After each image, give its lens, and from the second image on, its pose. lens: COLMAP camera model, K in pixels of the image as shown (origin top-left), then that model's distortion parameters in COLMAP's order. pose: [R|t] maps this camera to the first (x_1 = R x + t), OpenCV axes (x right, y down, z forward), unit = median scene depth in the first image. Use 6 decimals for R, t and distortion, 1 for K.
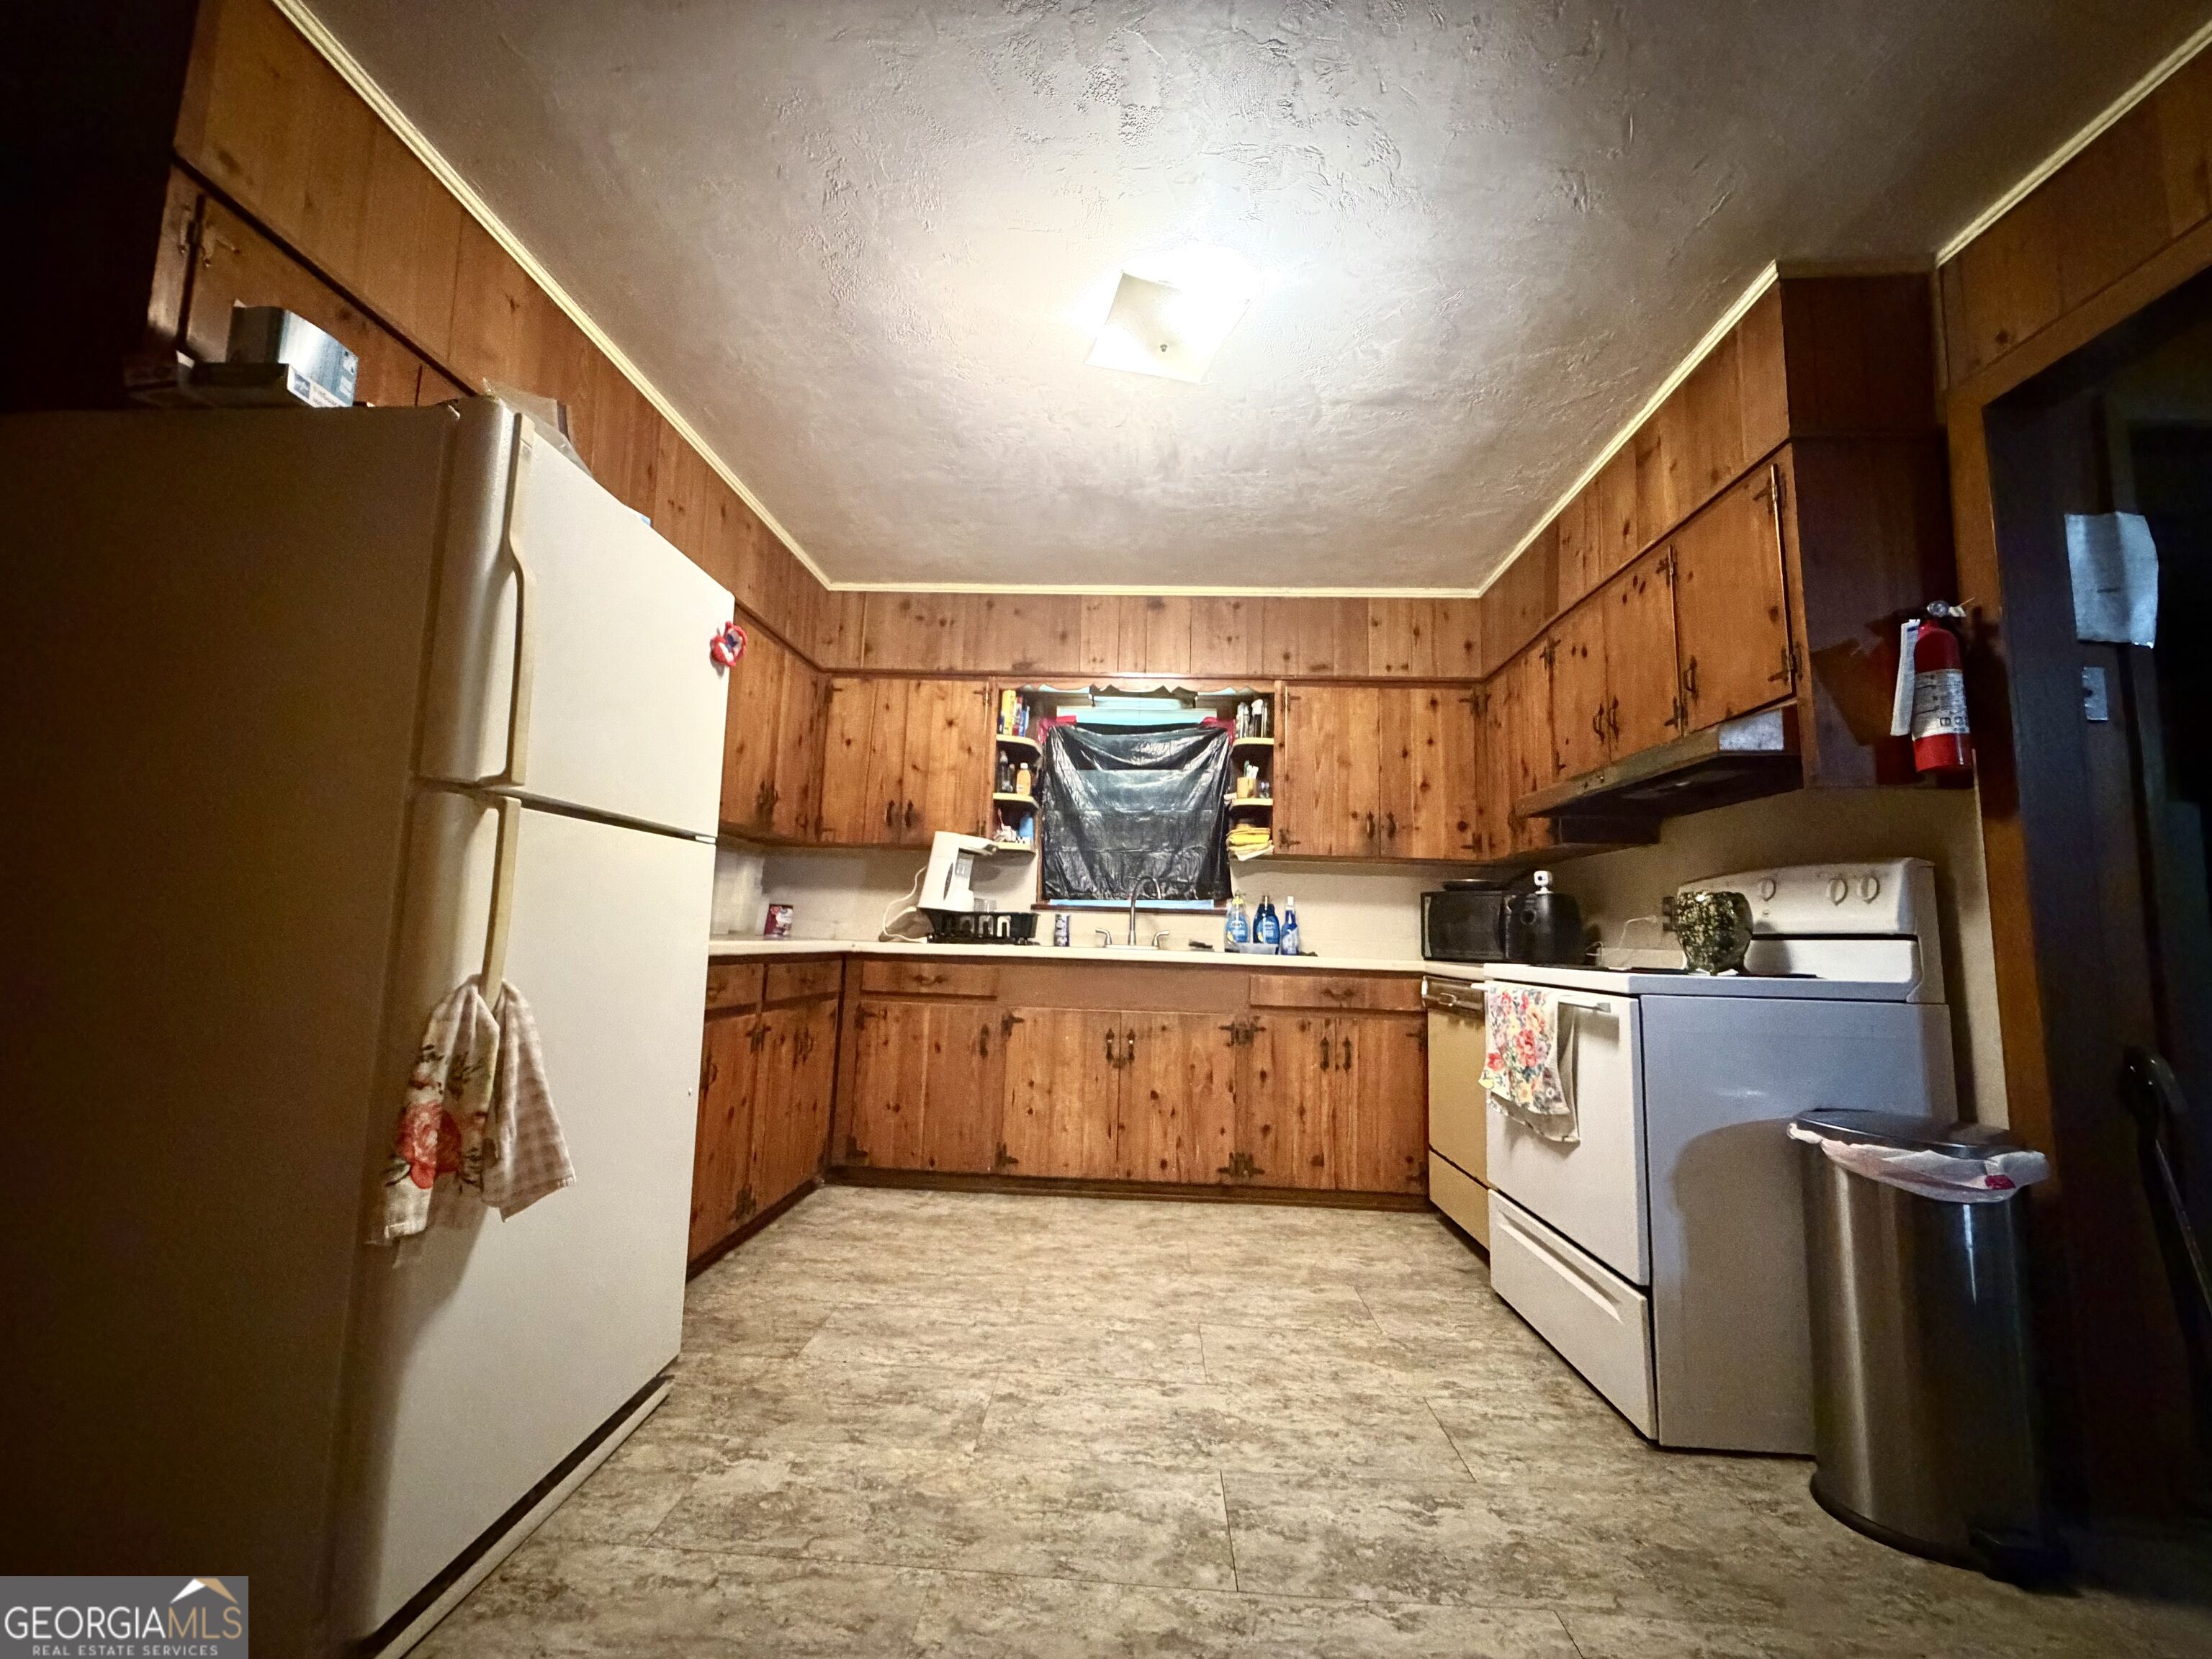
lens RADIAL K [[881.3, 0, 1092.5], [0, 881.3, 823.7], [0, 0, 1]] dist [-0.002304, 0.000477]
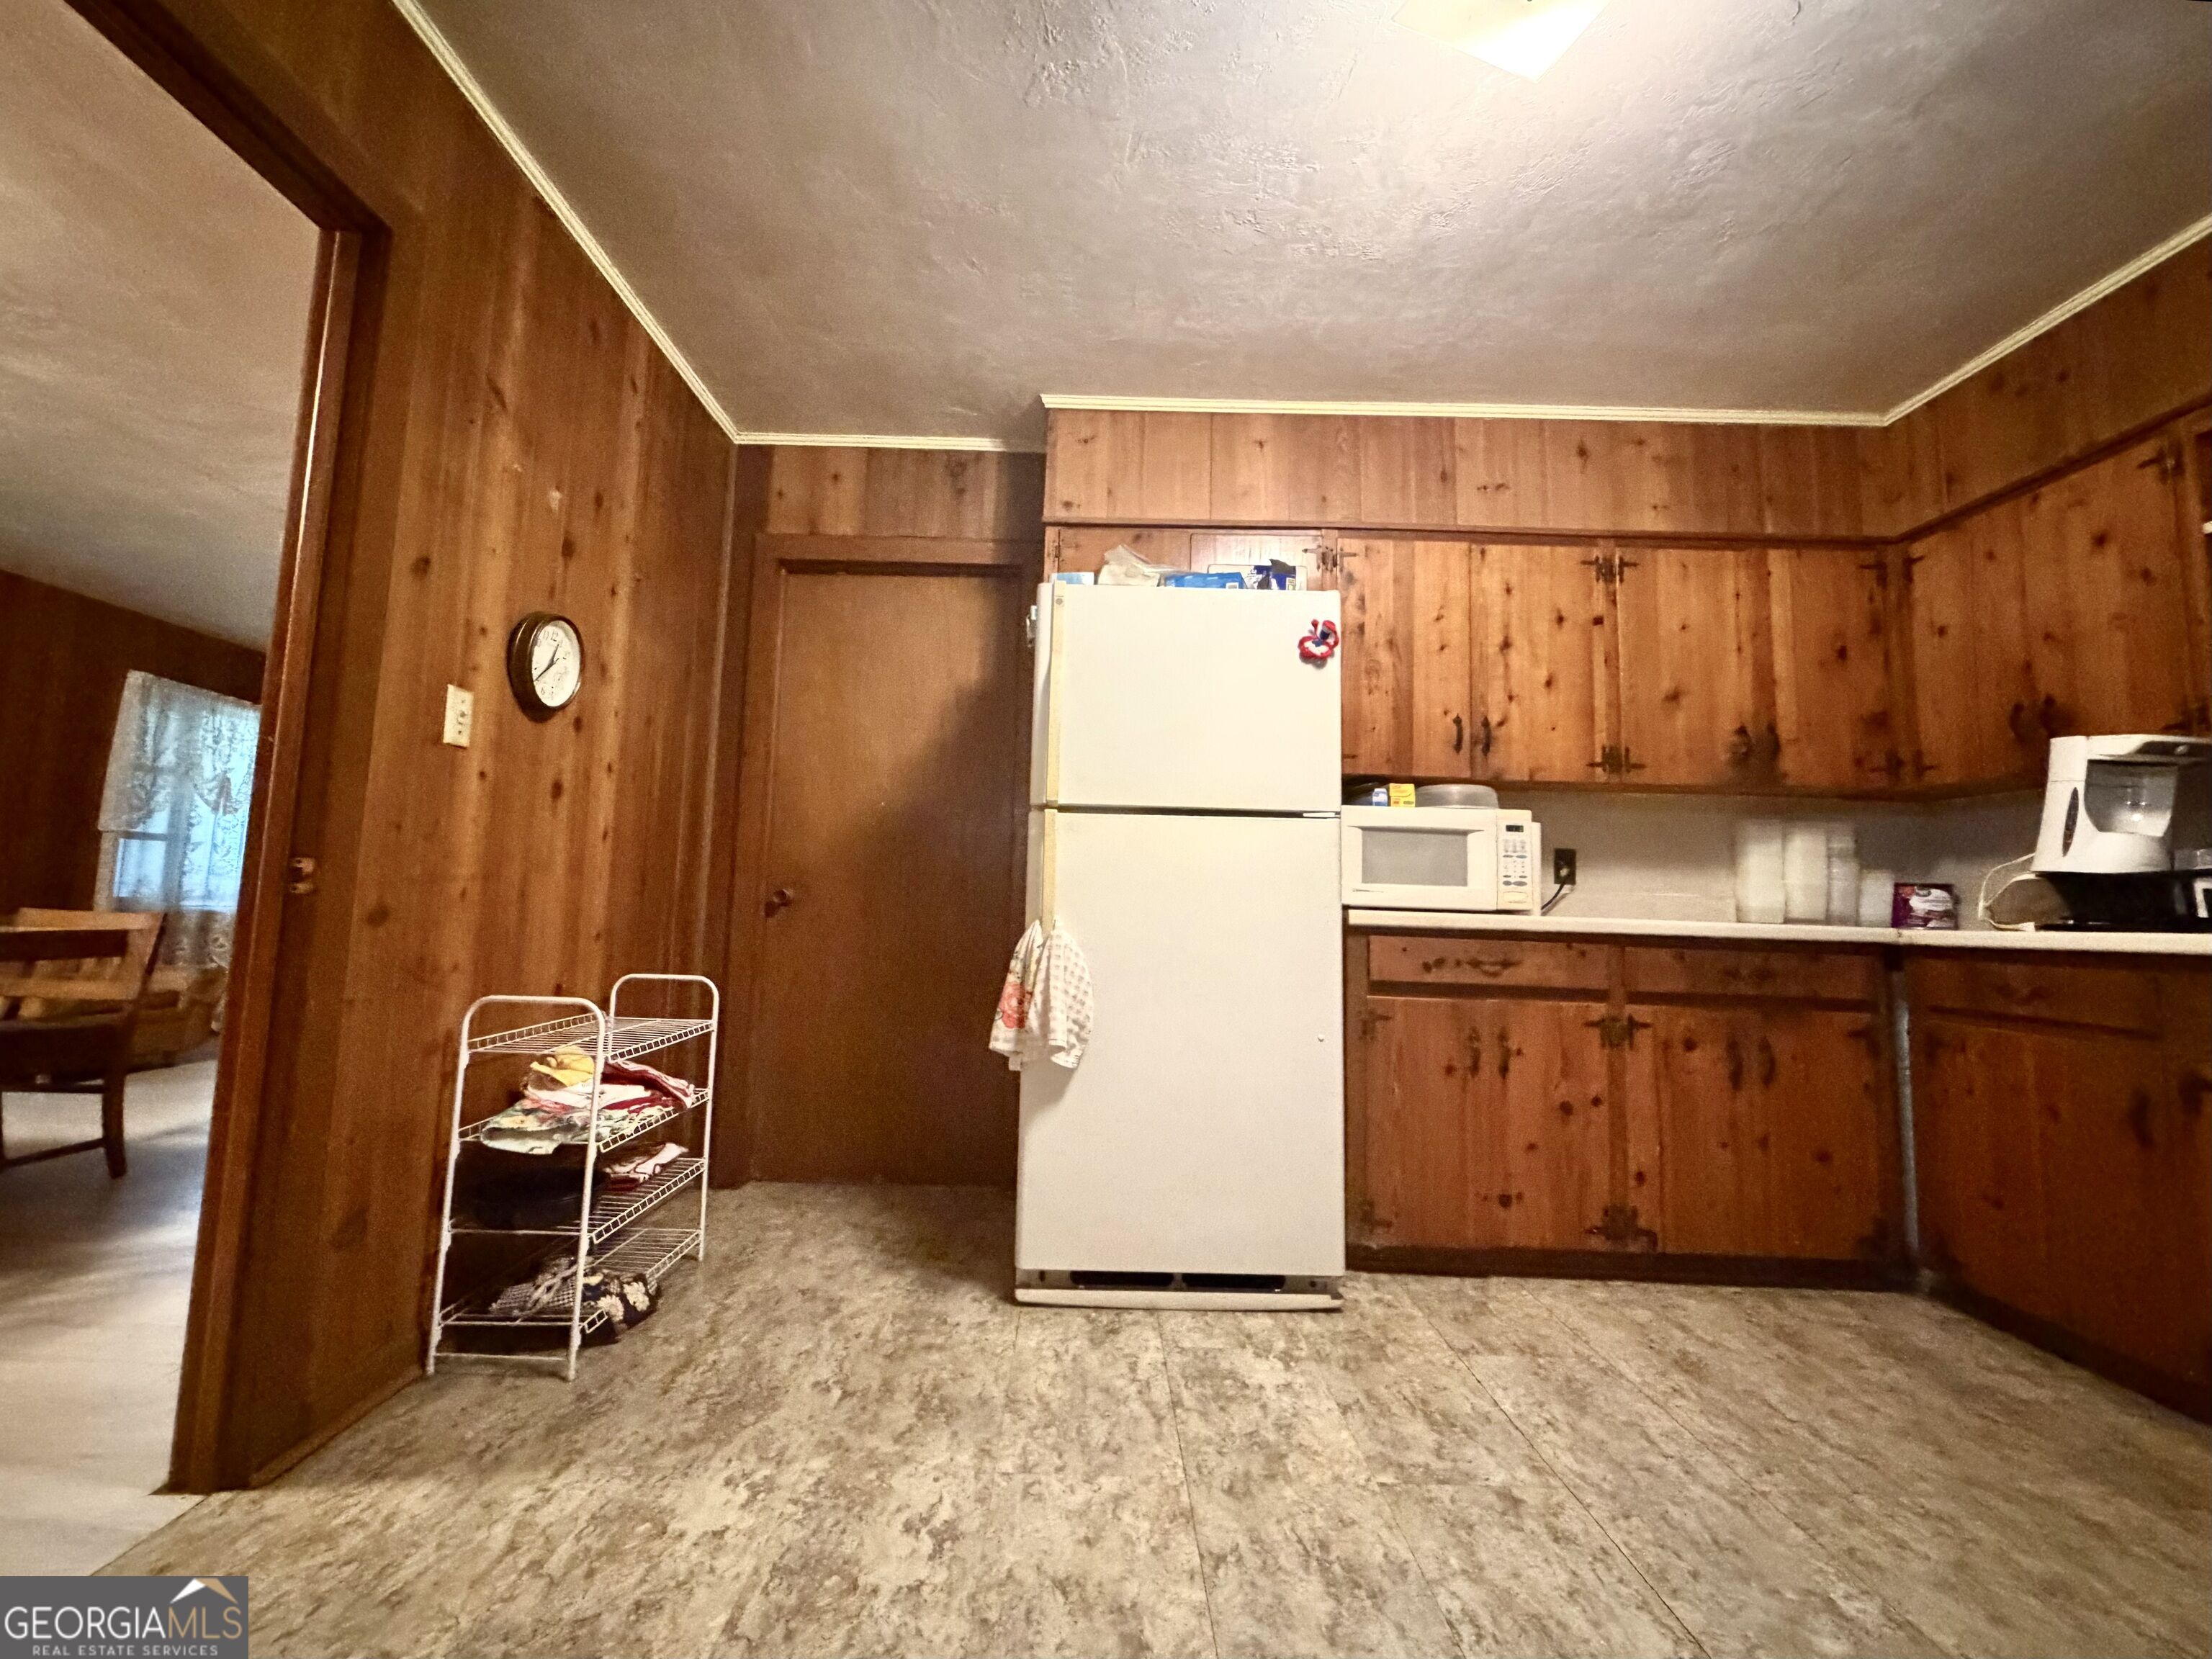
lens RADIAL K [[963.1, 0, 1109.4], [0, 963.1, 816.3], [0, 0, 1]] dist [0.000393, -0.000273]
pose [[0.061863, -0.132157, -0.989296, 0.642183], [0.097202, 0.987281, -0.125810, 0.125154], [0.993340, -0.088379, 0.073922, 0.546094]]
